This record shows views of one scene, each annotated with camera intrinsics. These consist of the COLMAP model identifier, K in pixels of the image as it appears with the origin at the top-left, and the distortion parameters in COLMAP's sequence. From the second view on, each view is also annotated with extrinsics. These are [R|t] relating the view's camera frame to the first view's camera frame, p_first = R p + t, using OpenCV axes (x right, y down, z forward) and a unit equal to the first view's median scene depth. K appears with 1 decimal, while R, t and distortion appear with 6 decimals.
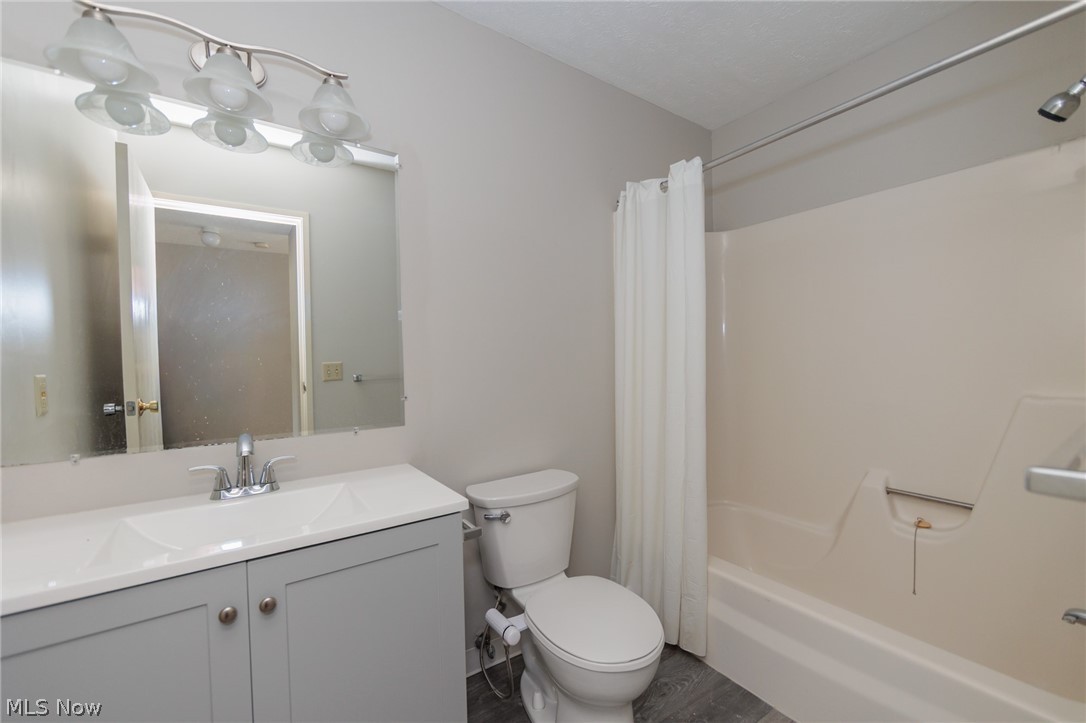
lens RADIAL K [[436.9, 0, 536.3], [0, 436.9, 360.3], [0, 0, 1]] dist [-0.001436, -0.000112]
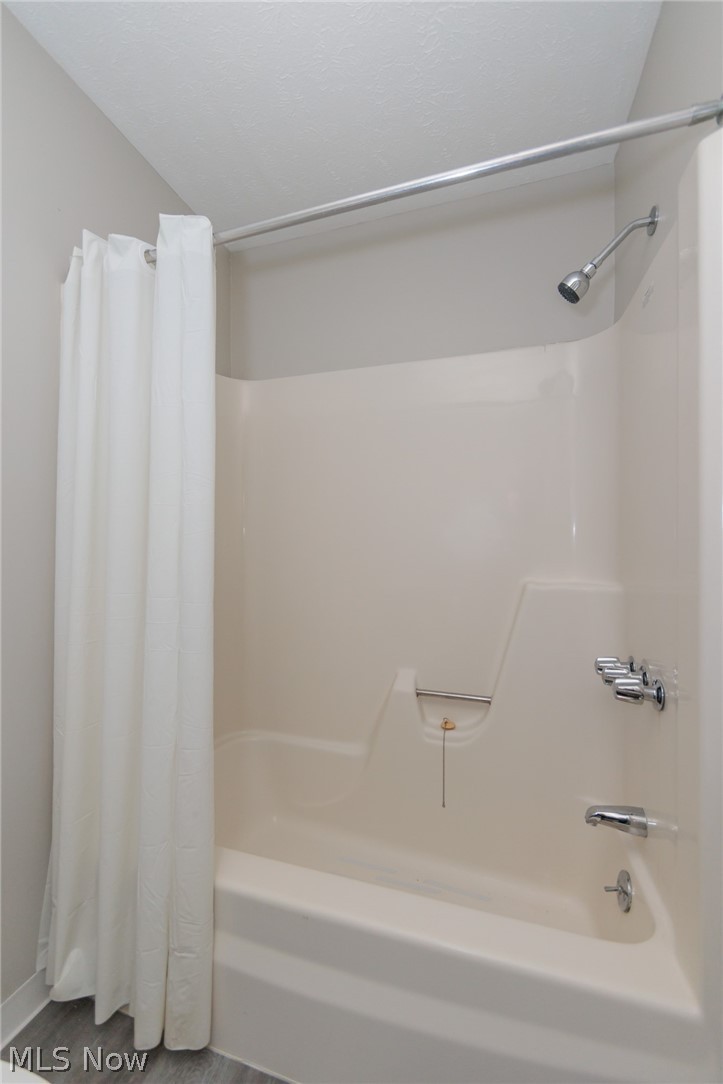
lens RADIAL K [[436.1, 0, 361.5], [0, 436.1, 542.0], [0, 0, 1]] dist [-0.001436, -0.000112]
pose [[0.769000, 0.013770, 0.639101, 0.148597], [-0.005427, 0.999873, -0.015013, 0.009413], [-0.639226, 0.008077, 0.768977, 0.379984]]
